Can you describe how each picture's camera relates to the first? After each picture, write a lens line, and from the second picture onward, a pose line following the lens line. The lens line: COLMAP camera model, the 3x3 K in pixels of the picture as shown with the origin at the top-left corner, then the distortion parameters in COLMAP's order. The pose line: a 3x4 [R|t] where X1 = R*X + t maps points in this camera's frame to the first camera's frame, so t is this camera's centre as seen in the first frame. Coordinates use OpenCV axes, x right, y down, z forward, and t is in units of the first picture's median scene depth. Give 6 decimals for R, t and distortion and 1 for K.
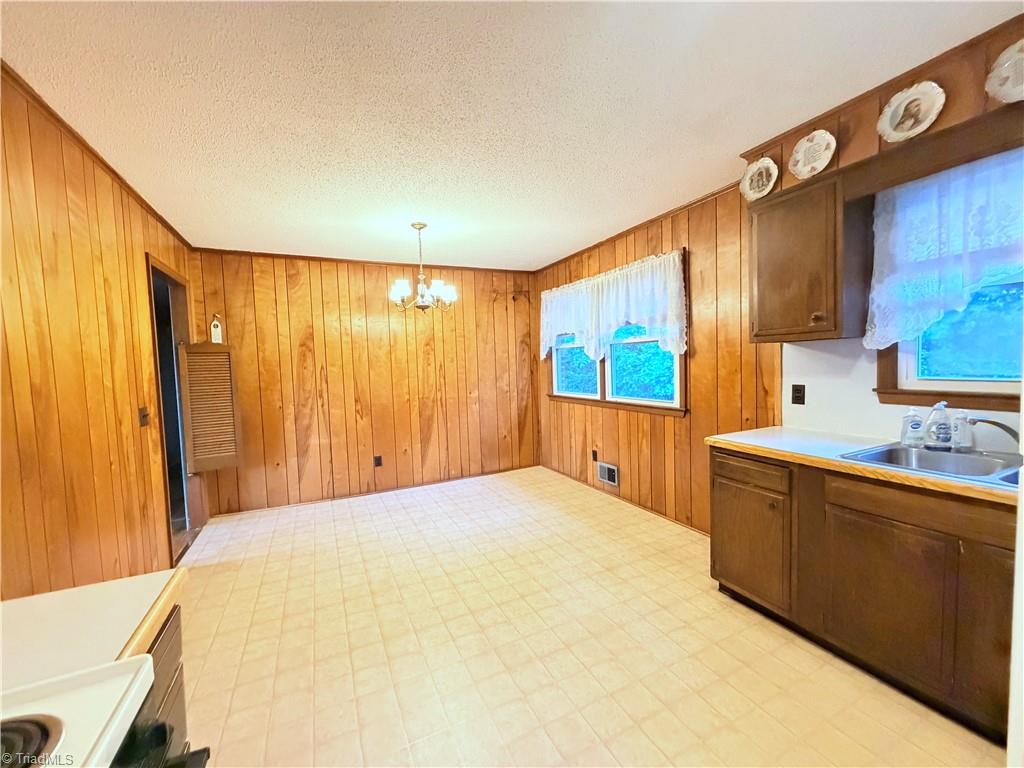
lens RADIAL K [[406.1, 0, 509.5], [0, 406.1, 385.4], [0, 0, 1]] dist [-0.004746, -0.000147]
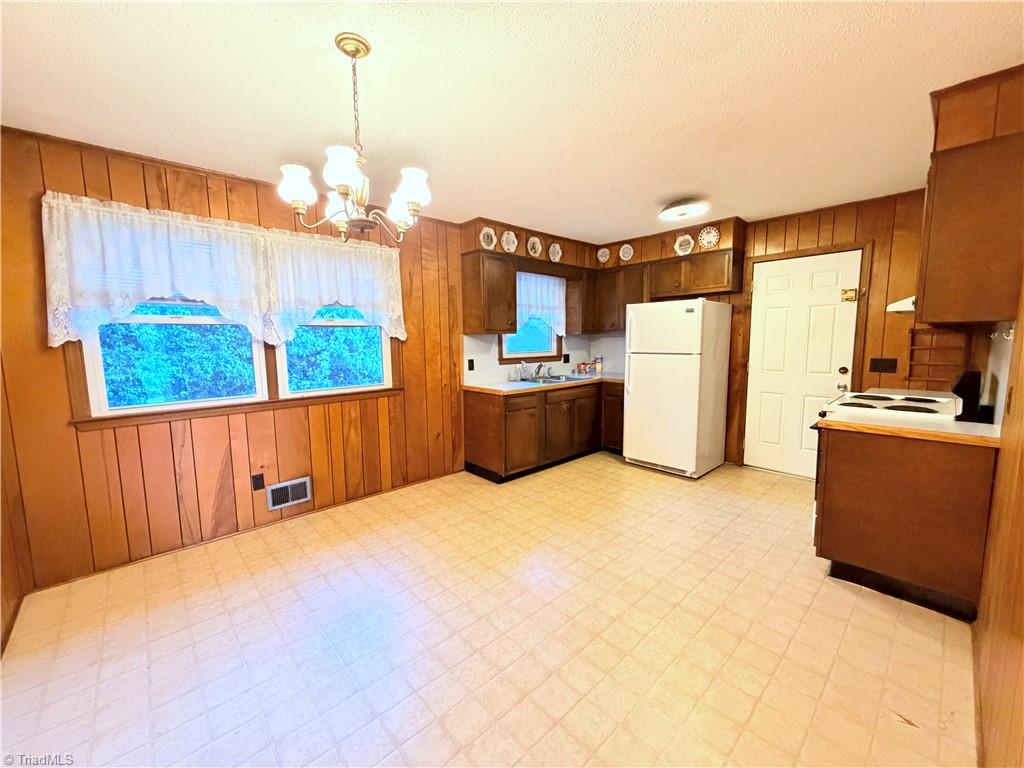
lens RADIAL K [[406.1, 0, 509.5], [0, 406.1, 381.6], [0, 0, 1]] dist [-0.004746, -0.000147]
pose [[-0.286485, -0.065787, 0.955823, -0.704239], [0.076424, 0.992892, 0.091245, -0.036753], [-0.955032, 0.099189, -0.279421, 0.934089]]
